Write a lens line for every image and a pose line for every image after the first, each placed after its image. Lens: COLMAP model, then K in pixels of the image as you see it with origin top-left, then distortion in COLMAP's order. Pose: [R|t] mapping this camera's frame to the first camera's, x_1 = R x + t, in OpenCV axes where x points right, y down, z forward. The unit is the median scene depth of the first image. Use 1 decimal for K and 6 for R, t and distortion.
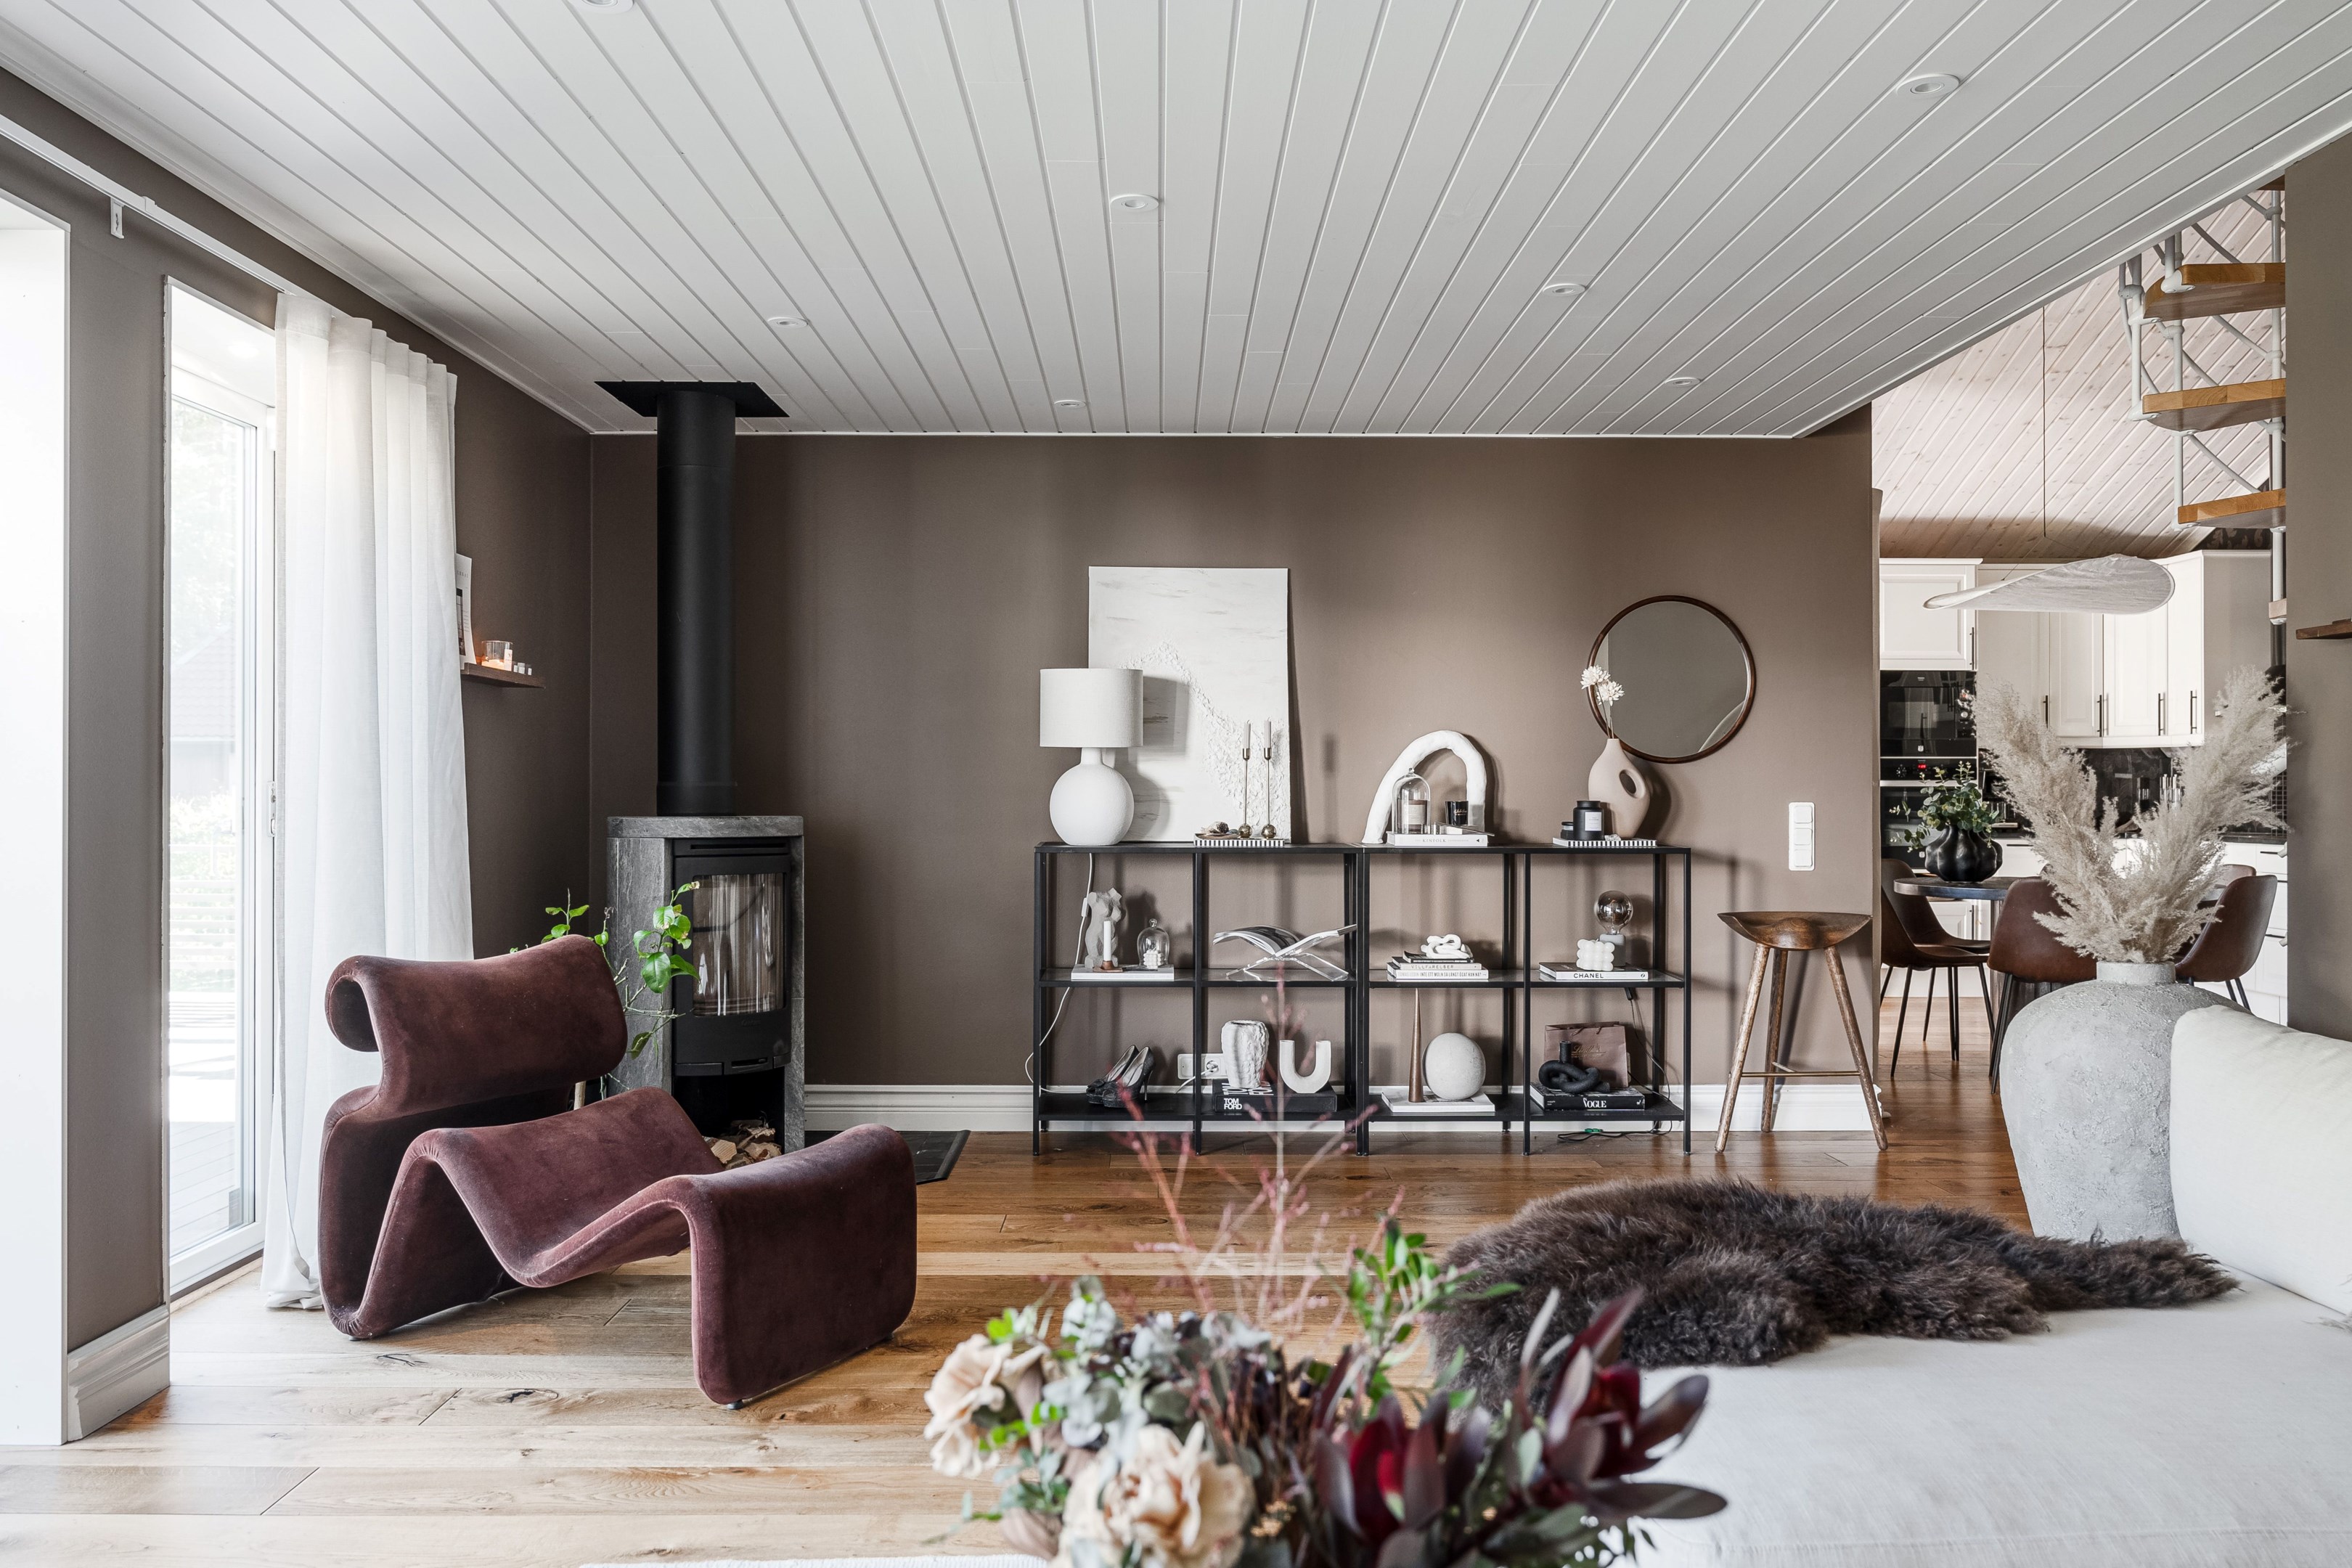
lens RADIAL K [[1780.2, 0, 1176.4], [0, 1780.2, 788.7], [0, 0, 1]] dist [-0.001484, -0.000837]
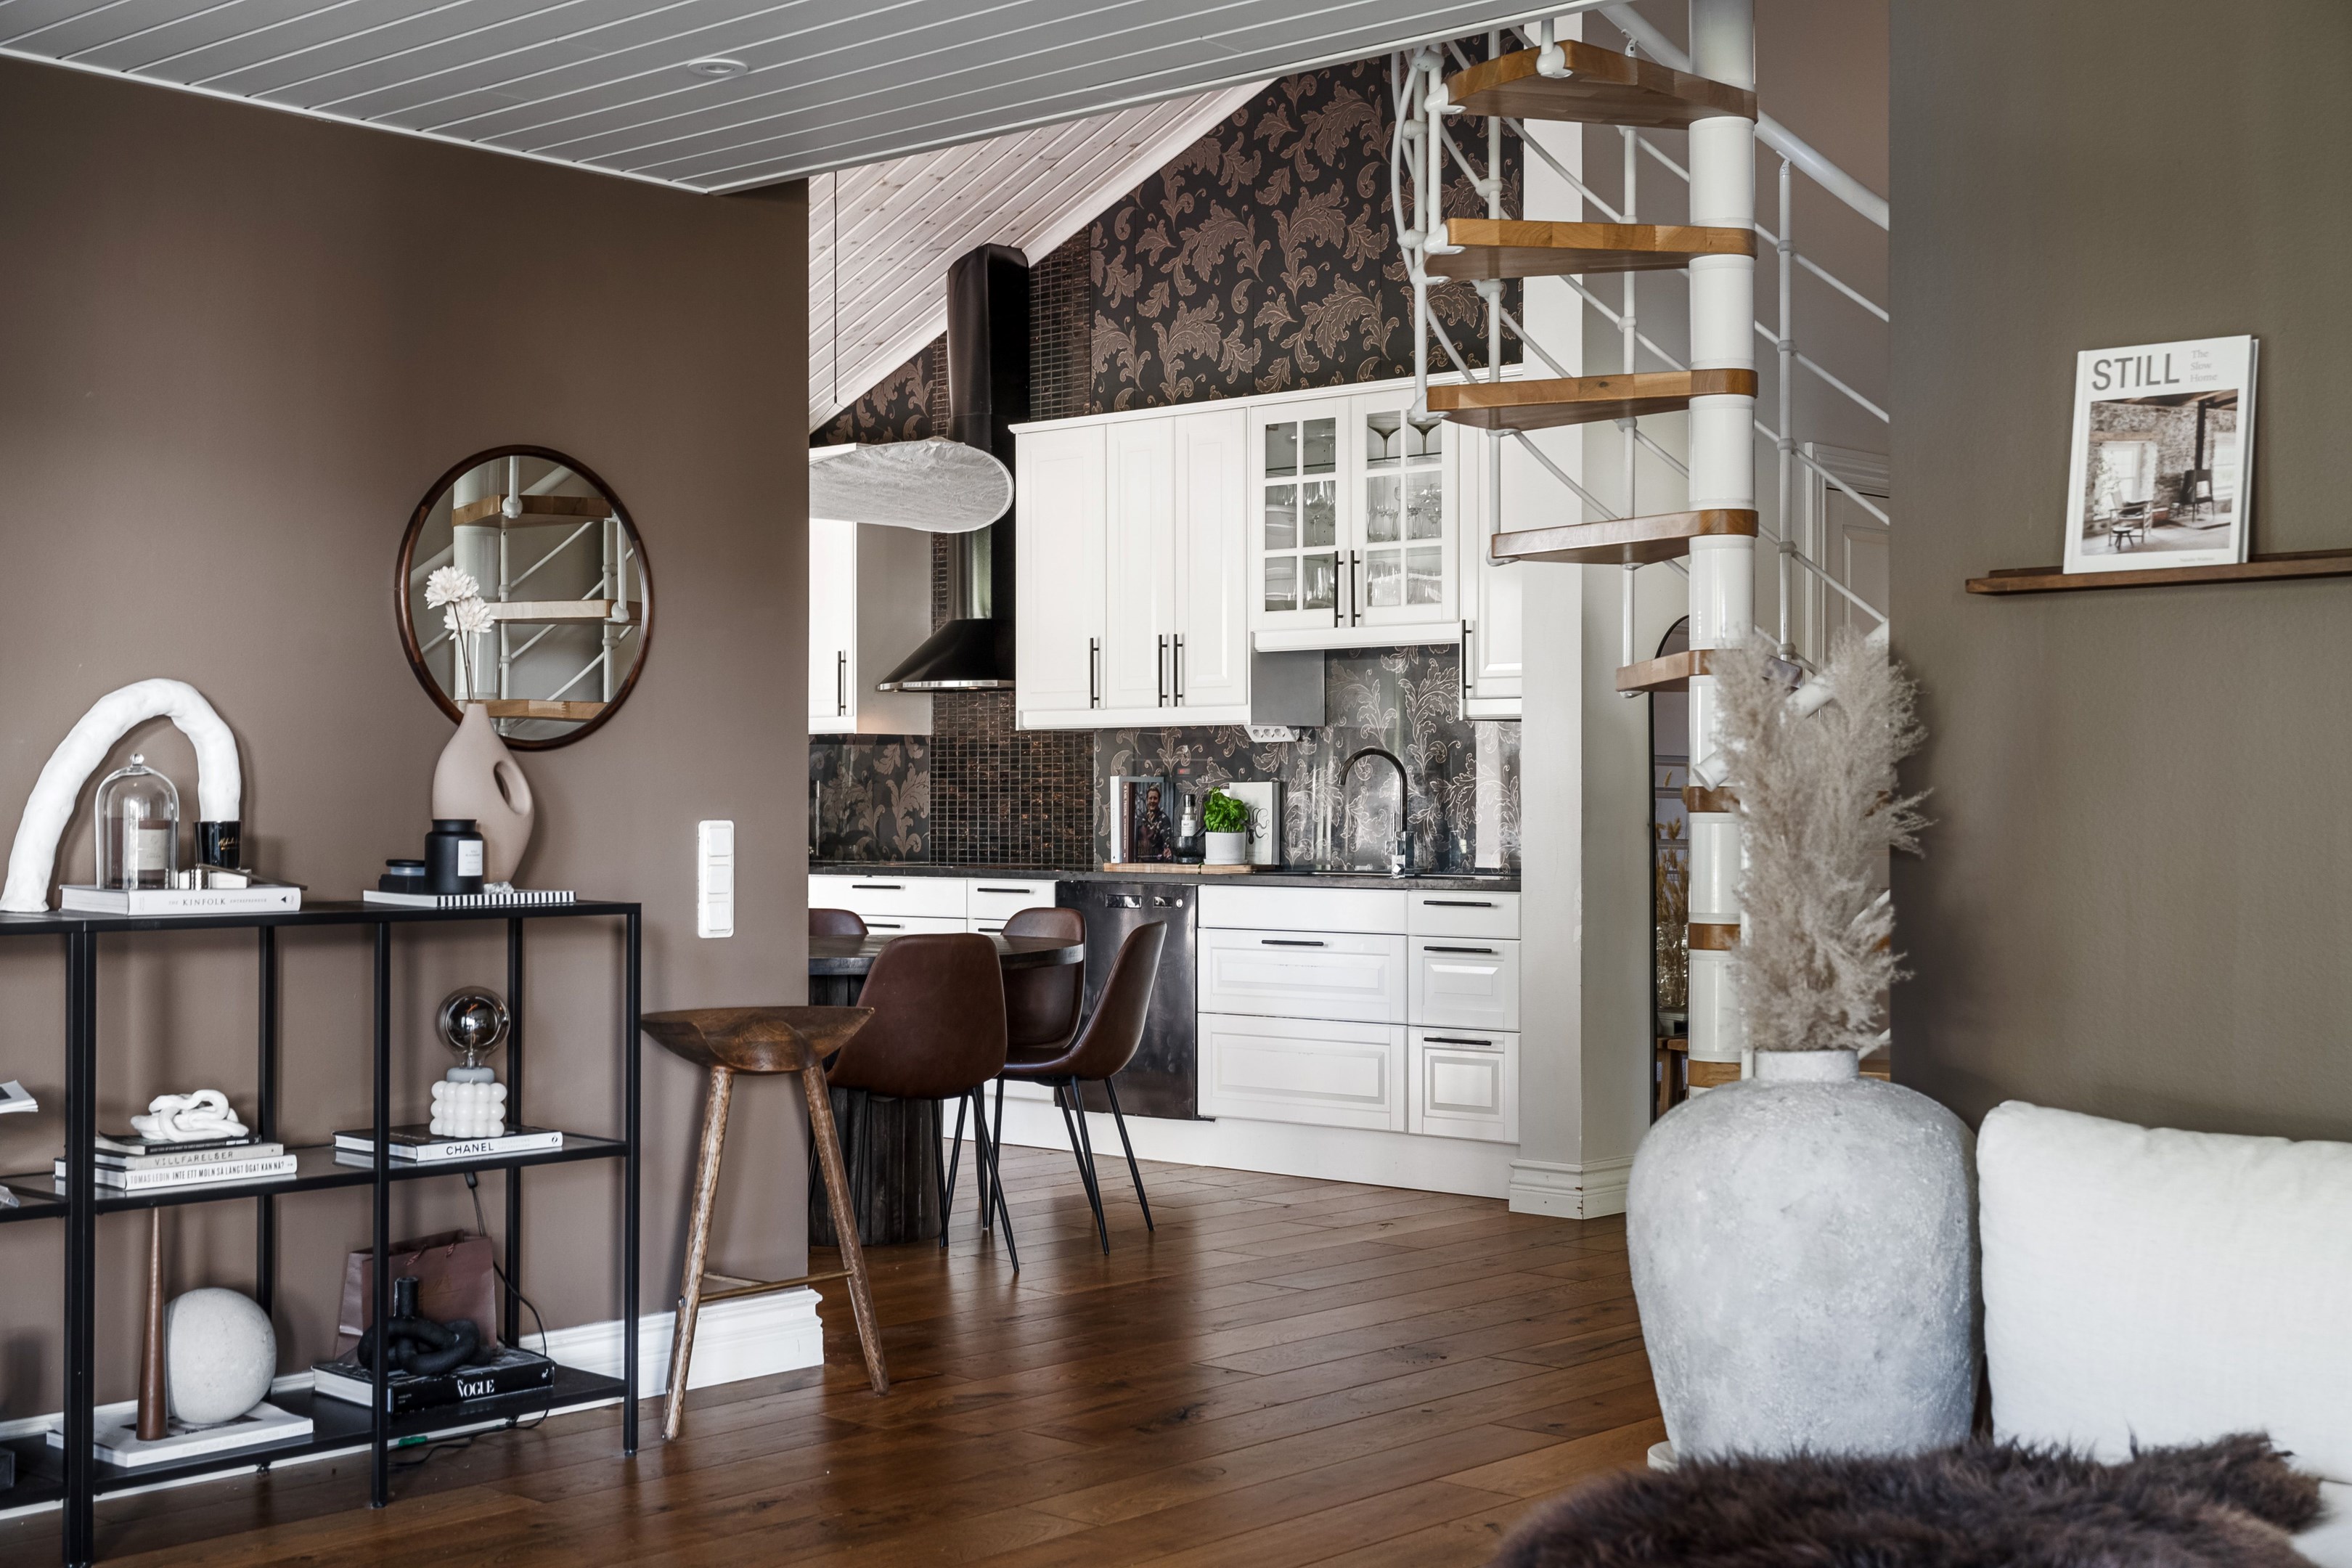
lens RADIAL K [[3008.7, 0, 1176.6], [0, 3008.7, 780.2], [0, 0, 1]] dist [0.023882, 0.000000]
pose [[0.674616, 0.003825, 0.738159, -0.286992], [-0.000294, 0.999988, -0.004914, -0.000551], [-0.738168, 0.003098, 0.674609, 0.232414]]
